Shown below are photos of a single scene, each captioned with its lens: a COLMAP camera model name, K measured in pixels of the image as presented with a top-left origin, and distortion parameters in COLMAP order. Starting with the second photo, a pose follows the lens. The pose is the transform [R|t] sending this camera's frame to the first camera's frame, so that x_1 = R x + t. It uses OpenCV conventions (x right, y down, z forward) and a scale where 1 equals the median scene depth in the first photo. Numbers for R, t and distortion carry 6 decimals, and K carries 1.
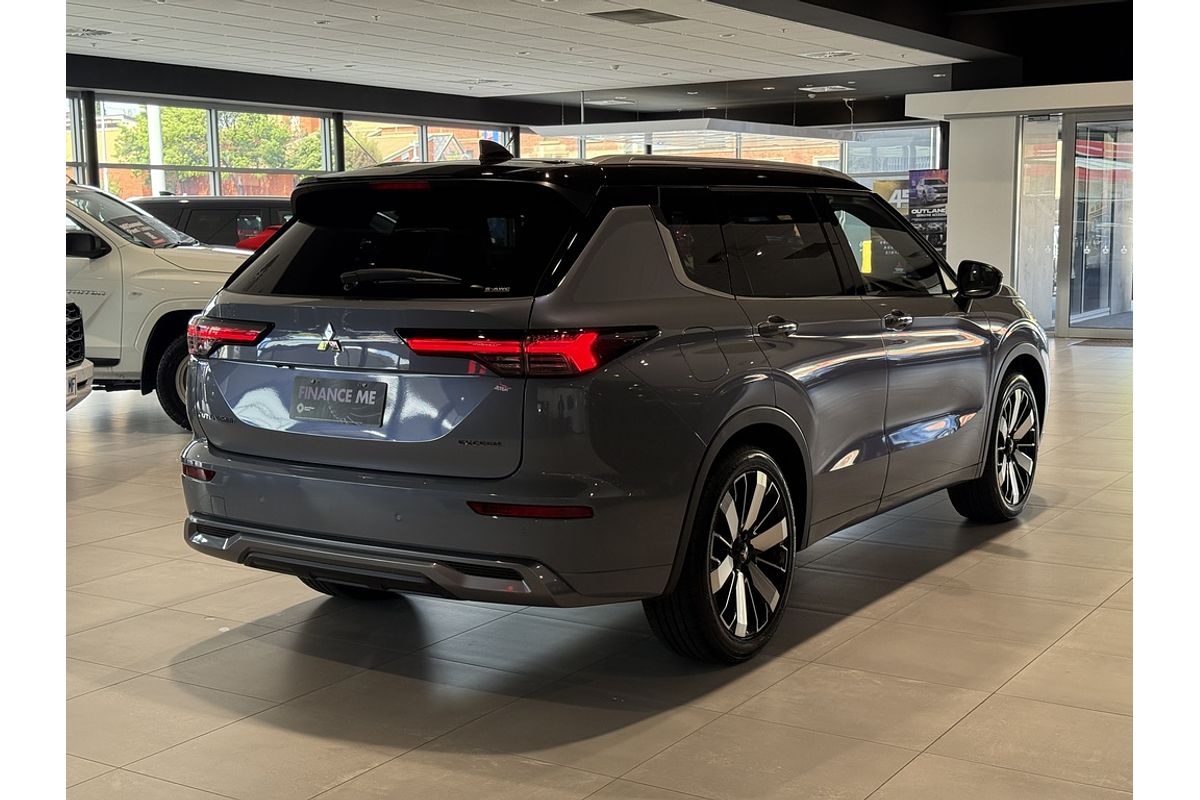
lens RADIAL K [[1453.4, 0, 600.0], [0, 1453.4, 400.0], [0, 0, 1]] dist [0.182047, 0.006165]
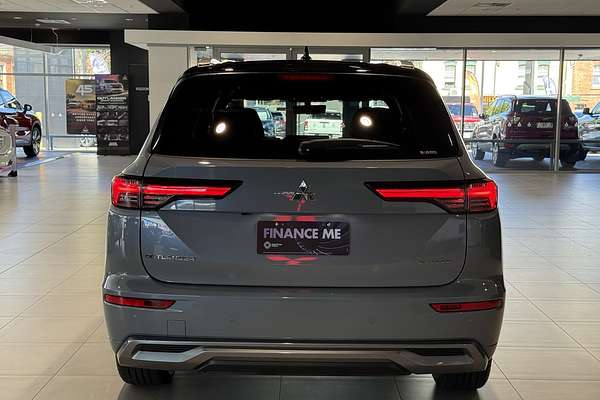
lens RADIAL K [[841.8, 0, 300.0], [0, 841.8, 200.0], [0, 0, 1]] dist [0.021093, 0.003527]
pose [[0.839009, -0.042817, 0.542430, -0.569725], [0.047037, 0.998875, 0.006091, -0.036891], [-0.542080, 0.020404, 0.840079, 0.345068]]
